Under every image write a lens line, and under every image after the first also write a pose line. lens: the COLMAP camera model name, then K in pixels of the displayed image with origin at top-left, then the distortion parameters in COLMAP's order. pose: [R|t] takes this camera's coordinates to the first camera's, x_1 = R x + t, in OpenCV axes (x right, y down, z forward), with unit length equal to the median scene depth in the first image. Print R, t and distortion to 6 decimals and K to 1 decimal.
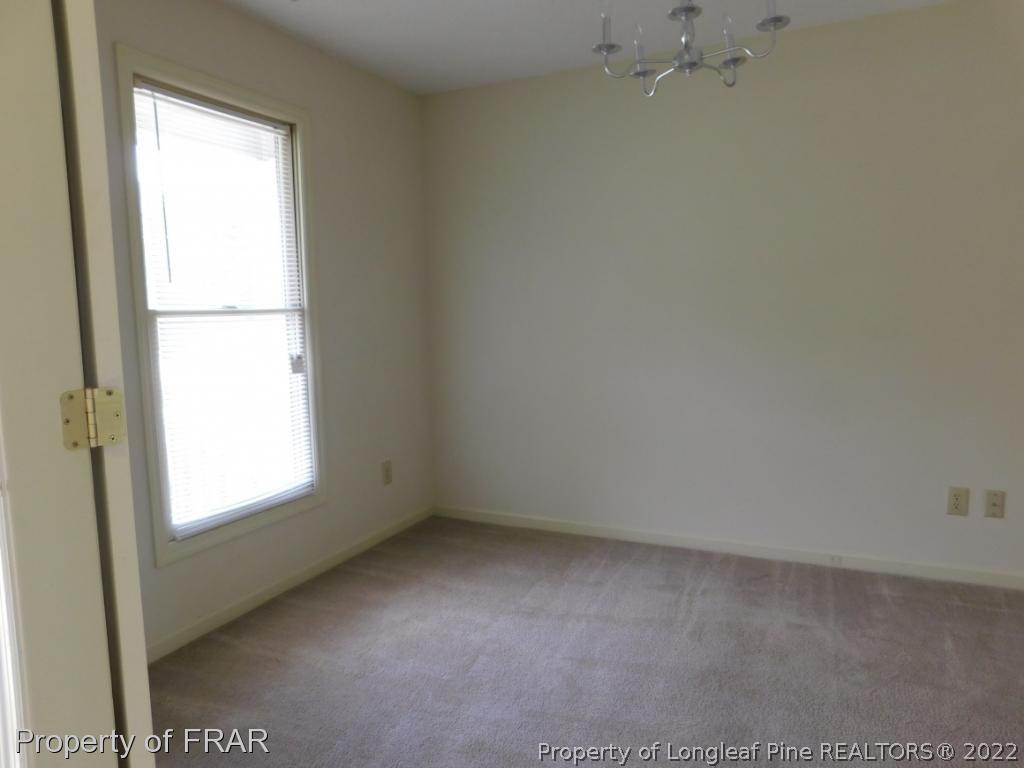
lens RADIAL K [[677.0, 0, 514.8], [0, 677.0, 381.0], [0, 0, 1]] dist [-0.061855, 0.038541]
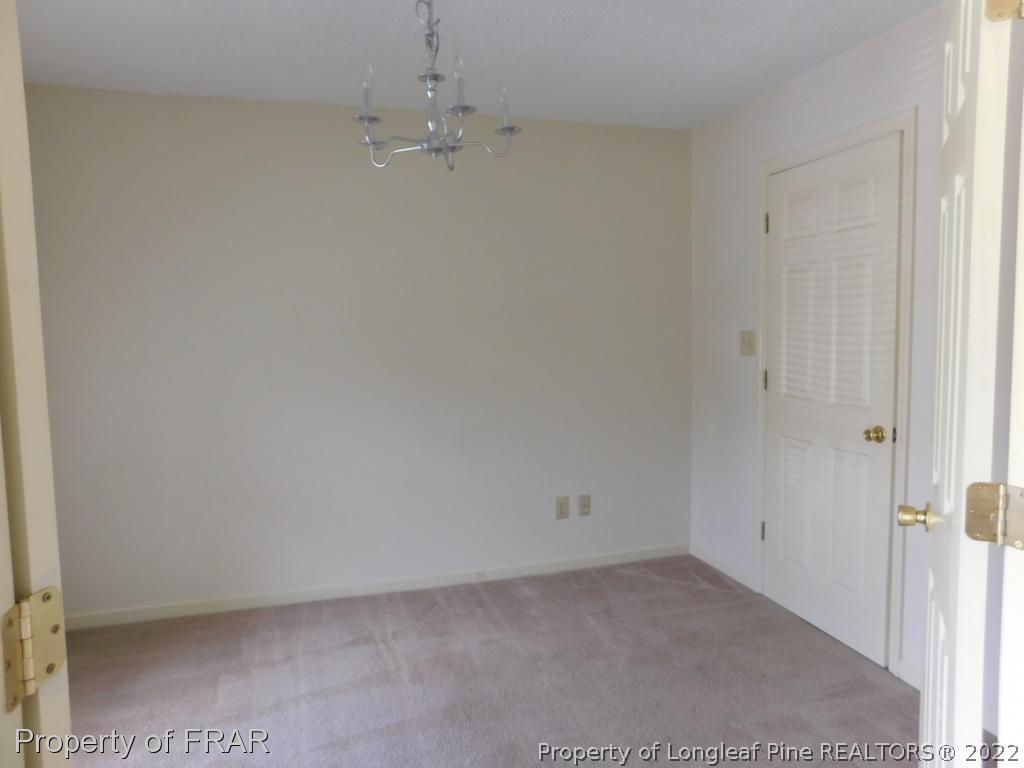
lens RADIAL K [[677.0, 0, 516.3], [0, 677.0, 380.8], [0, 0, 1]] dist [-0.061855, 0.038541]
pose [[0.735955, -0.043011, 0.675662, -0.272581], [0.066277, 0.997764, -0.008676, -0.058729], [-0.673778, 0.051166, 0.737160, 0.093444]]
